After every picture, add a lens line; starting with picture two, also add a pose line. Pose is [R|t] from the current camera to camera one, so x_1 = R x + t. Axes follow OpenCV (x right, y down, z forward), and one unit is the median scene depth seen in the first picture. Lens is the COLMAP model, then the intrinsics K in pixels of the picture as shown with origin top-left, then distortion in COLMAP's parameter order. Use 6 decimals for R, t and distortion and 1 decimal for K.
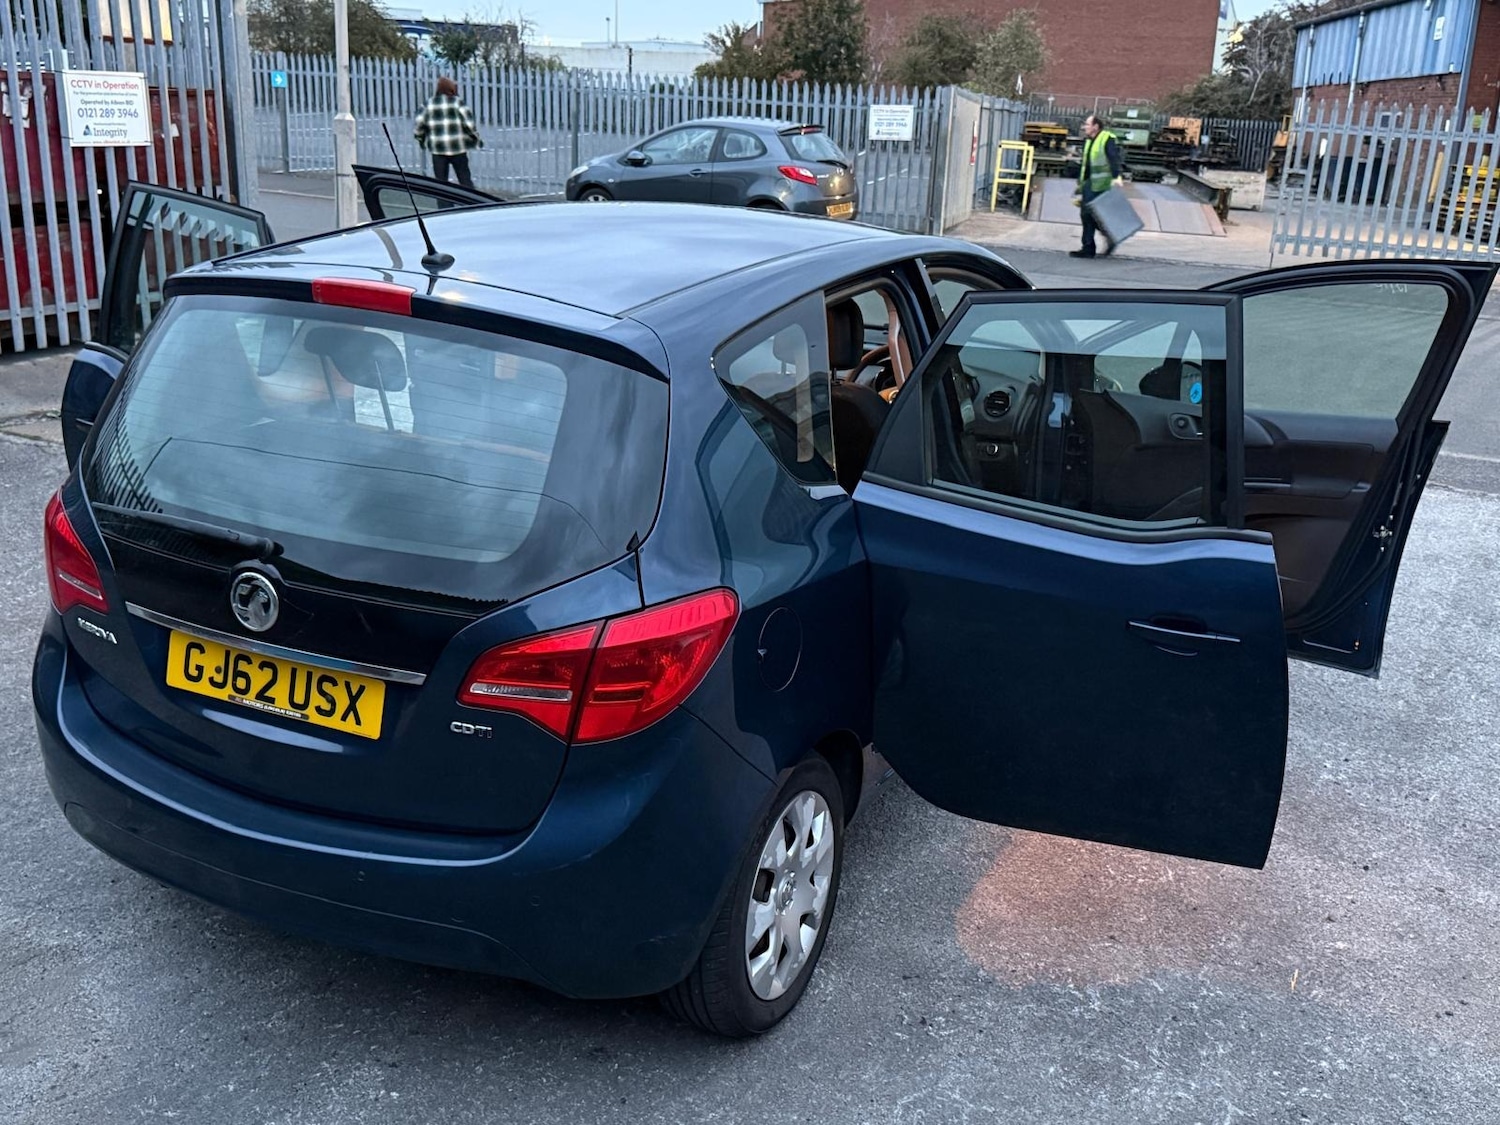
lens RADIAL K [[1517.1, 0, 749.0], [0, 1517.1, 584.6], [0, 0, 1]] dist [0.196470, -0.419589]
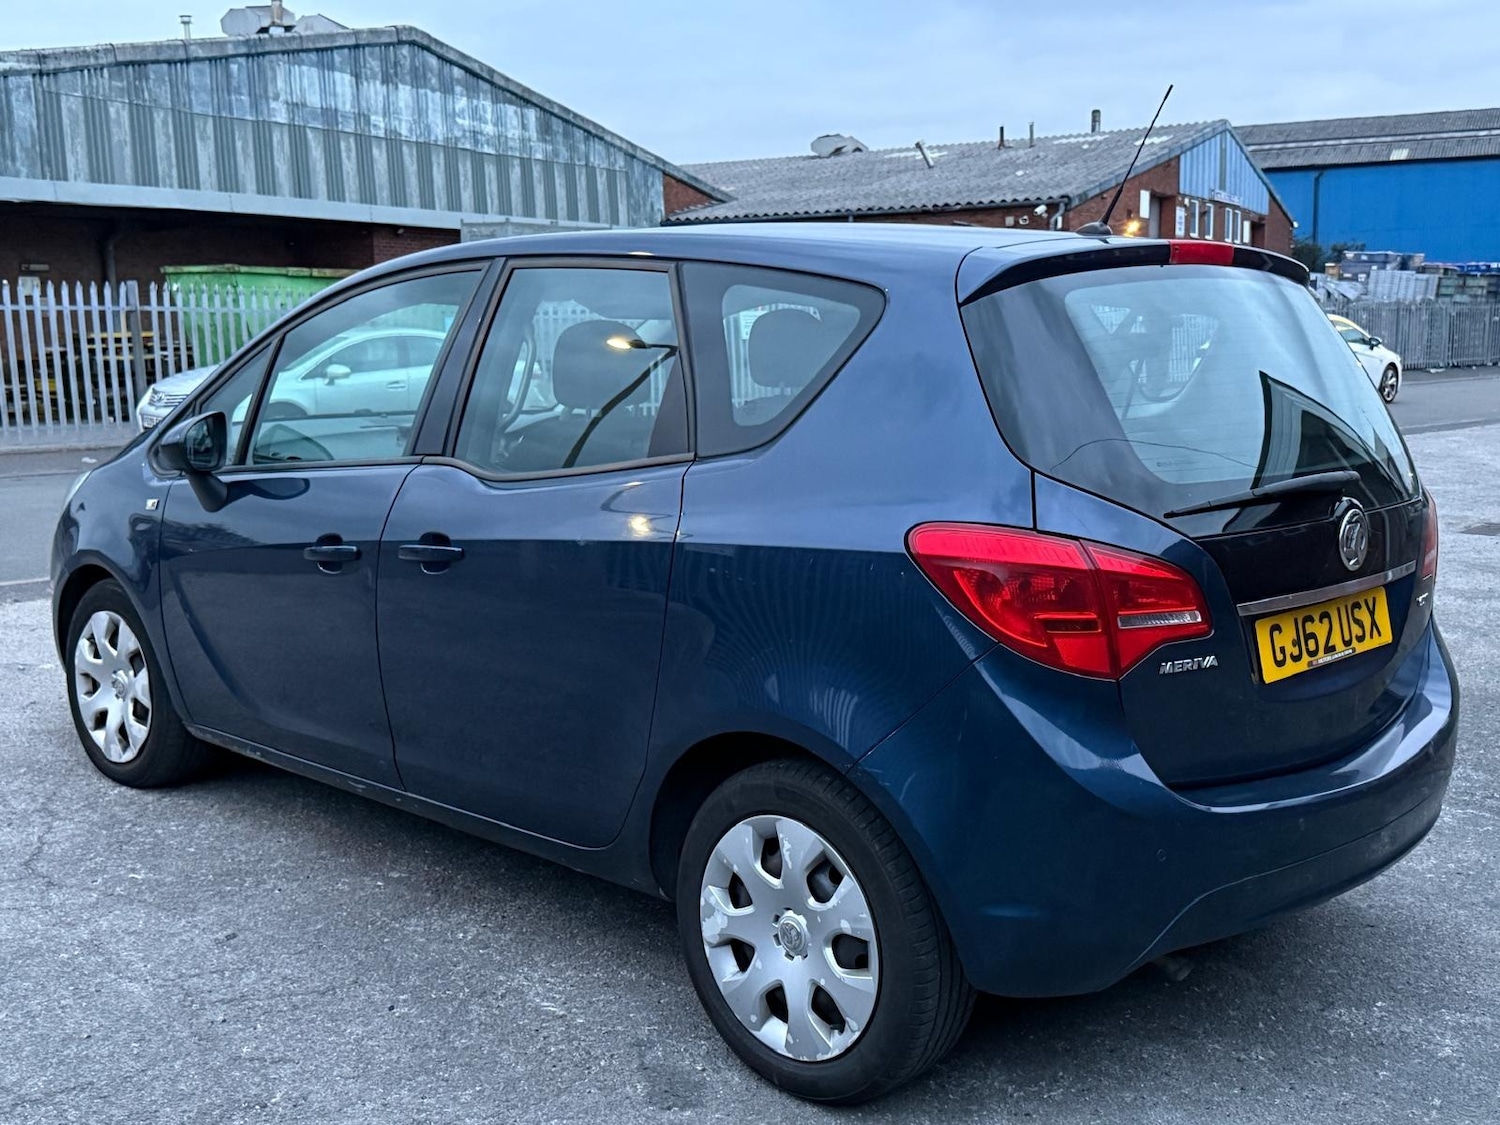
lens RADIAL K [[1646.7, 0, 761.1], [0, 1646.7, 574.5], [0, 0, 1]] dist [0.192311, -0.445367]
pose [[0.295181, -0.186082, 0.937146, -1.159968], [0.317200, 0.944305, 0.087592, -0.146788], [-0.901251, 0.271407, 0.337766, 0.788849]]
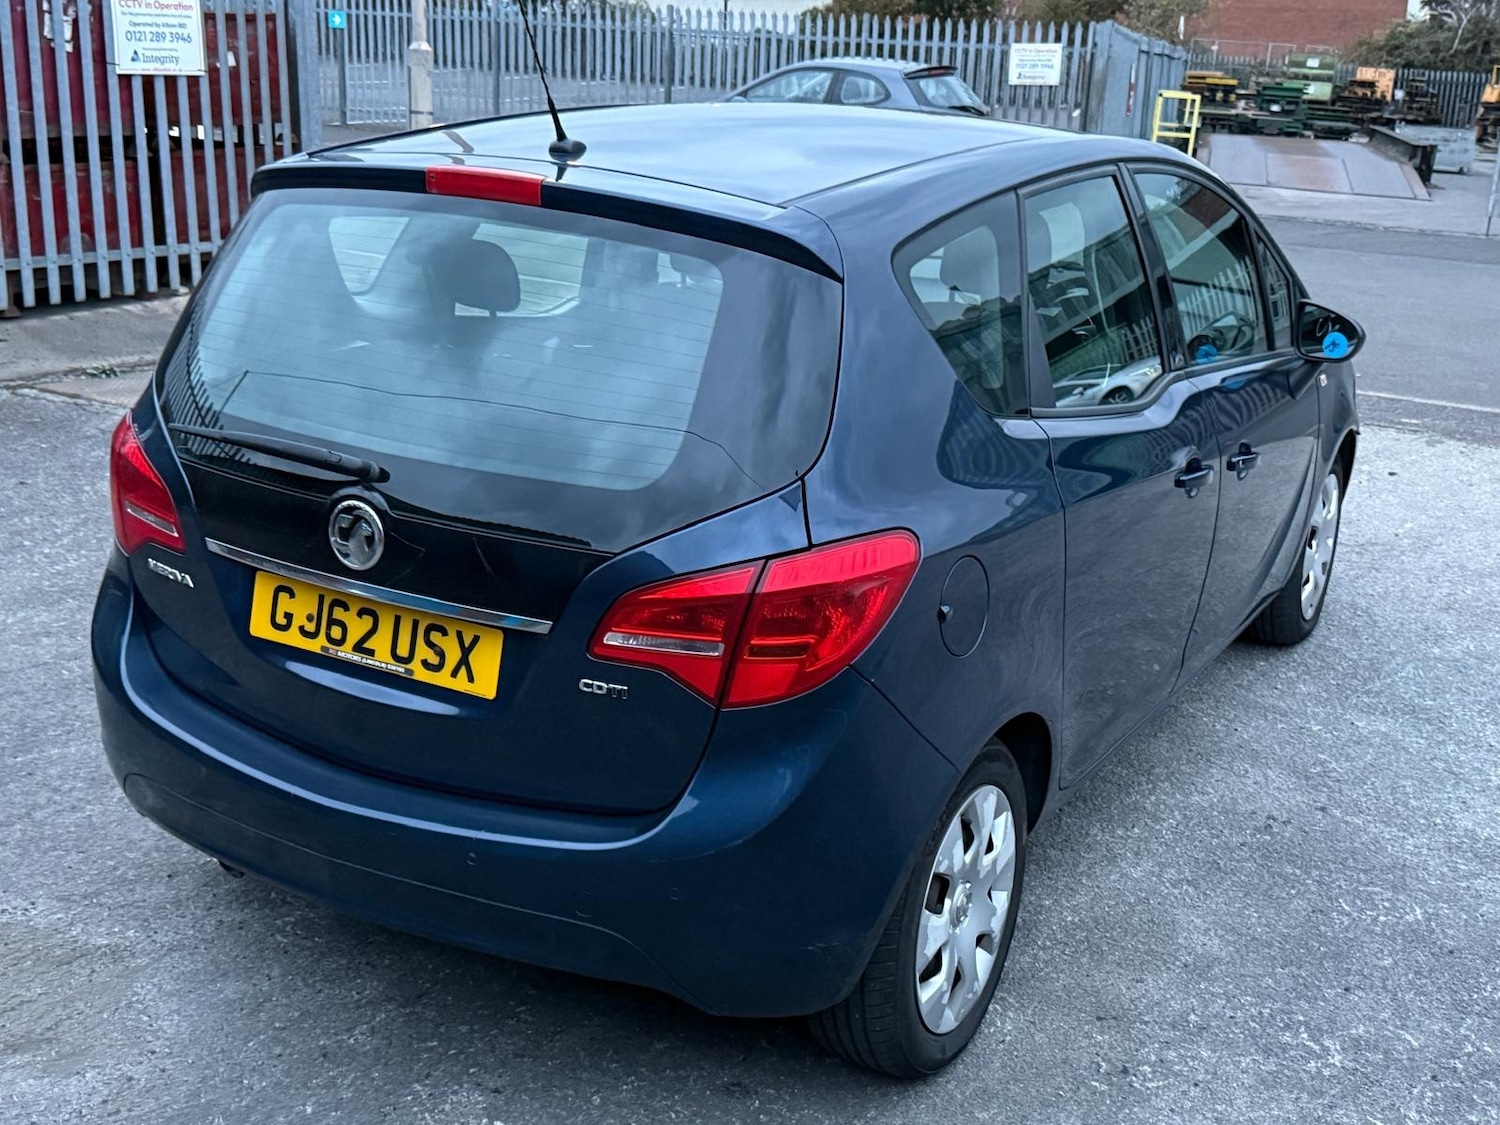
lens RADIAL K [[1749.8, 0, 733.7], [0, 1749.8, 571.2], [0, 0, 1]] dist [0.196281, -0.431998]
pose [[0.997767, 0.019474, -0.063889, -0.037968], [-0.020811, 0.999577, -0.020322, 0.037529], [0.063466, 0.021606, 0.997750, 0.025255]]
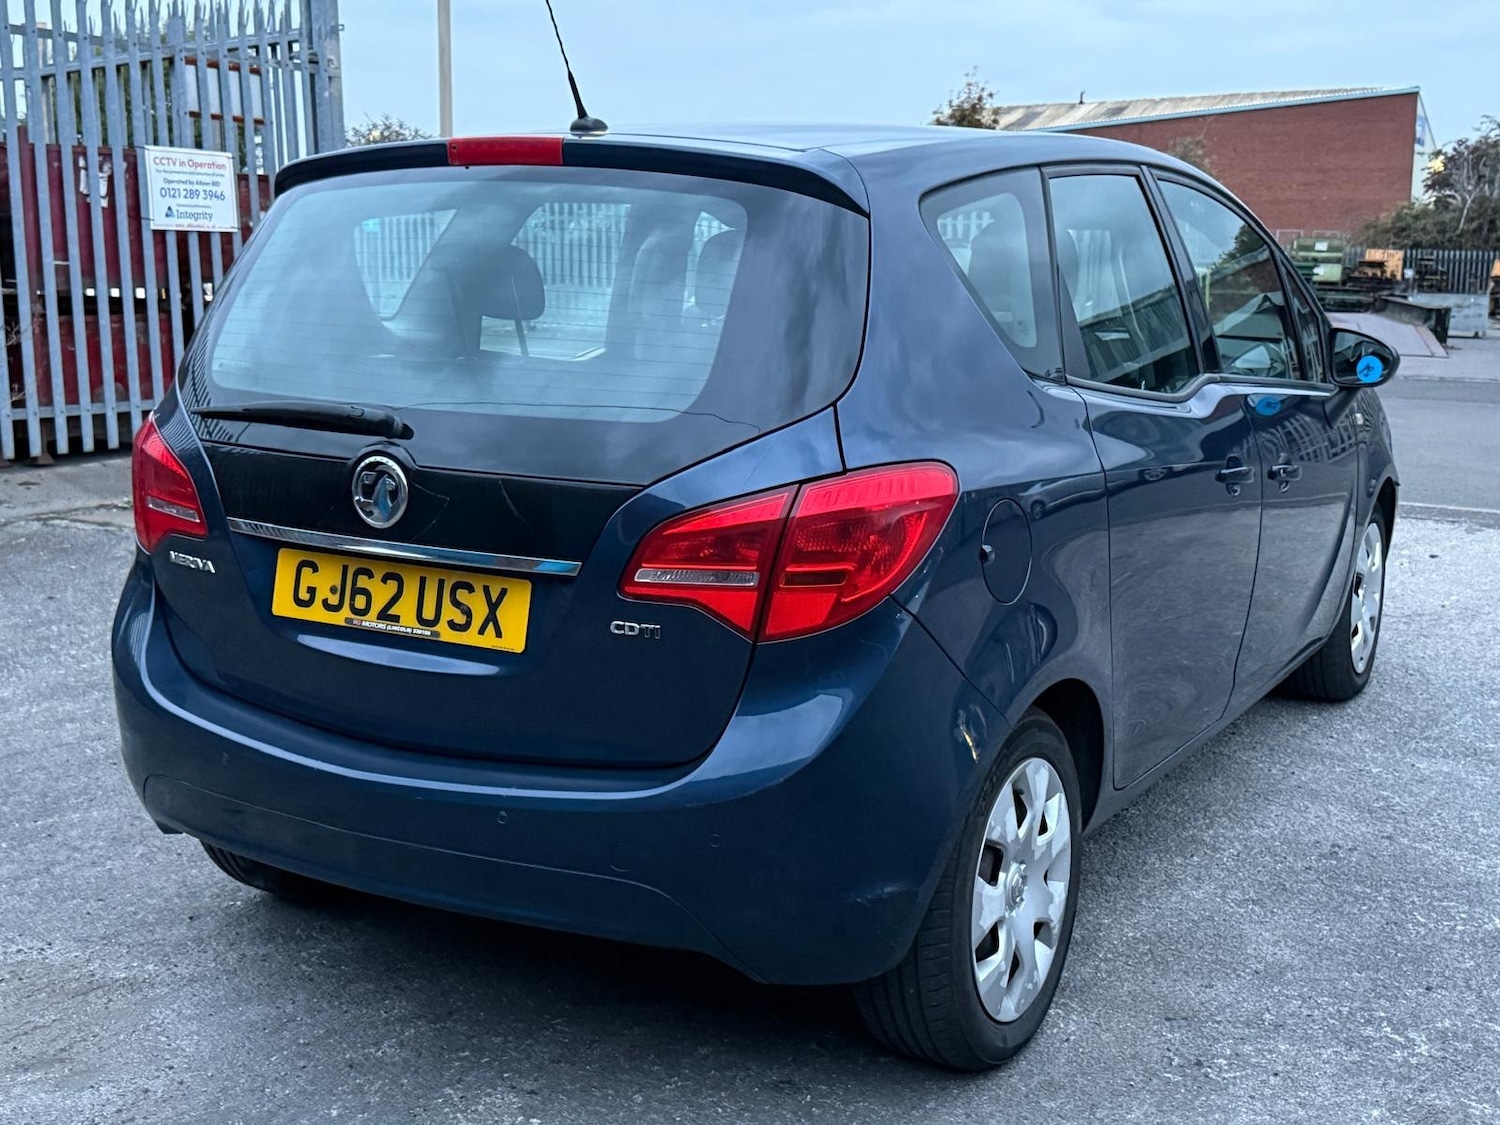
lens RADIAL K [[1751.0, 0, 741.1], [0, 1751.0, 582.6], [0, 0, 1]] dist [0.207136, -0.482458]
pose [[0.996824, -0.016615, -0.077888, -0.040275], [0.006505, 0.991713, -0.128308, 0.148149], [0.079375, 0.127394, 0.988671, 0.056297]]
